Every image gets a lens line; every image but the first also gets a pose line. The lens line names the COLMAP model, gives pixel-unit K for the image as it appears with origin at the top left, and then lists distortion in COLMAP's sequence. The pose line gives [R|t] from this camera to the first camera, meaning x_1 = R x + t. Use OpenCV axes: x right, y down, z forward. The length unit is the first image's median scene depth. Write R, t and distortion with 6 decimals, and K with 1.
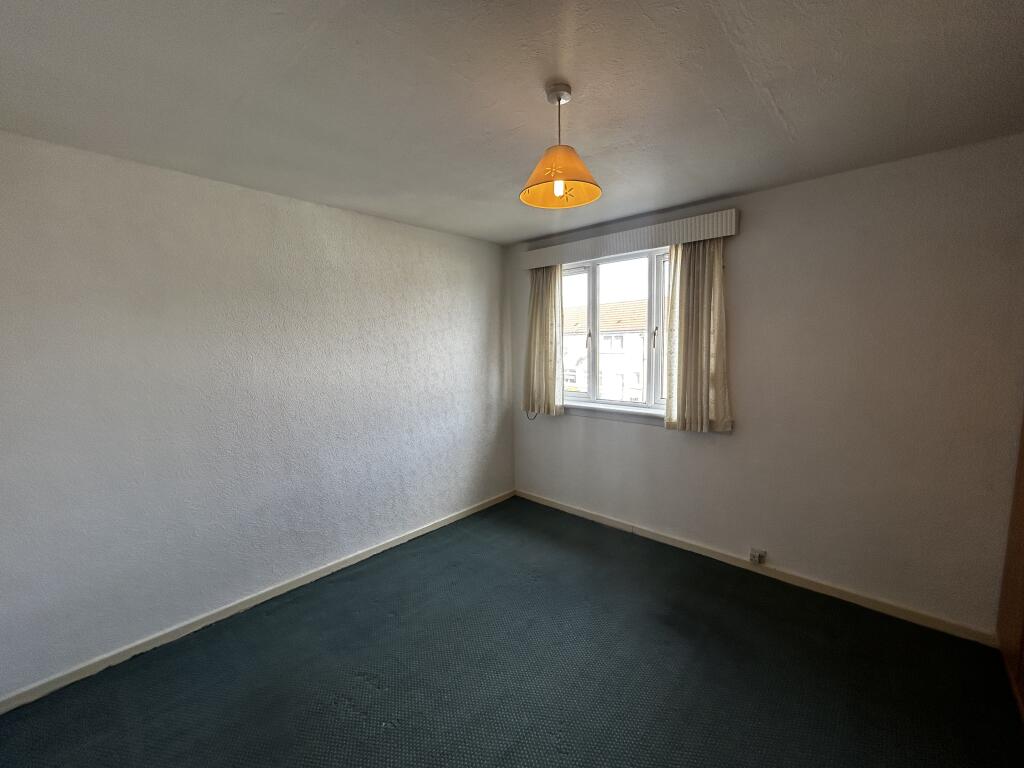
lens RADIAL K [[412.4, 0, 514.7], [0, 412.4, 384.5], [0, 0, 1]] dist [-0.000234, 0.000264]
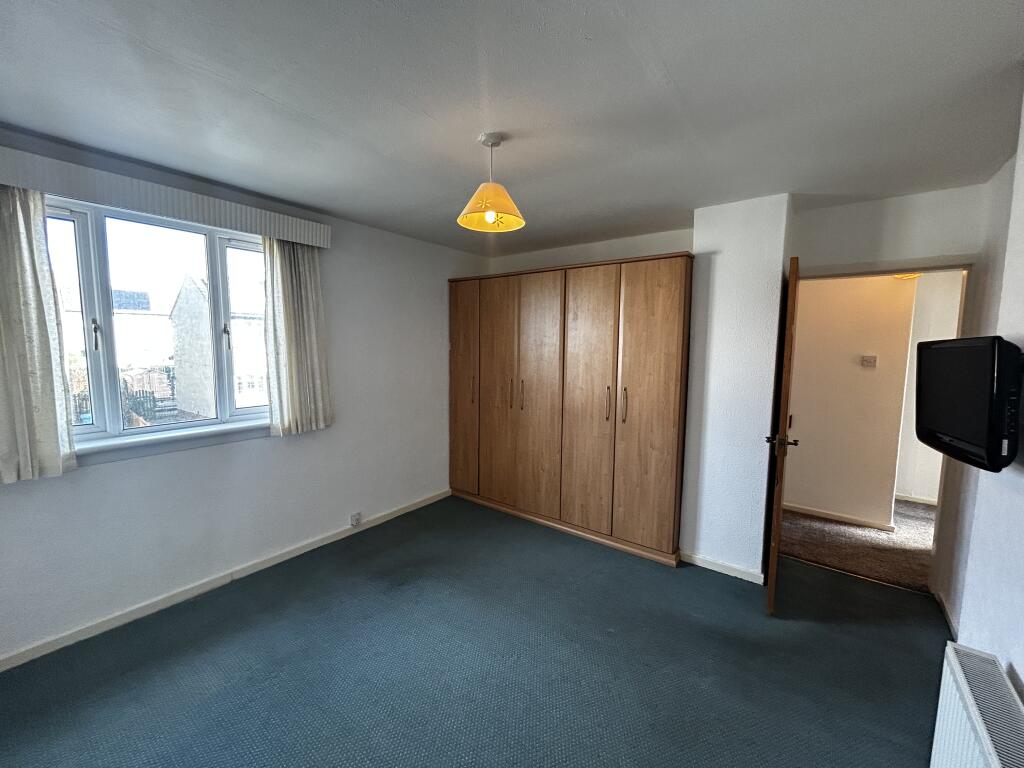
lens RADIAL K [[412.4, 0, 514.7], [0, 412.4, 384.5], [0, 0, 1]] dist [-0.000234, 0.000264]
pose [[-0.089651, -0.081350, 0.992645, -0.596298], [0.093287, 0.991591, 0.089689, -0.043036], [-0.991595, 0.100642, -0.081308, 0.552026]]
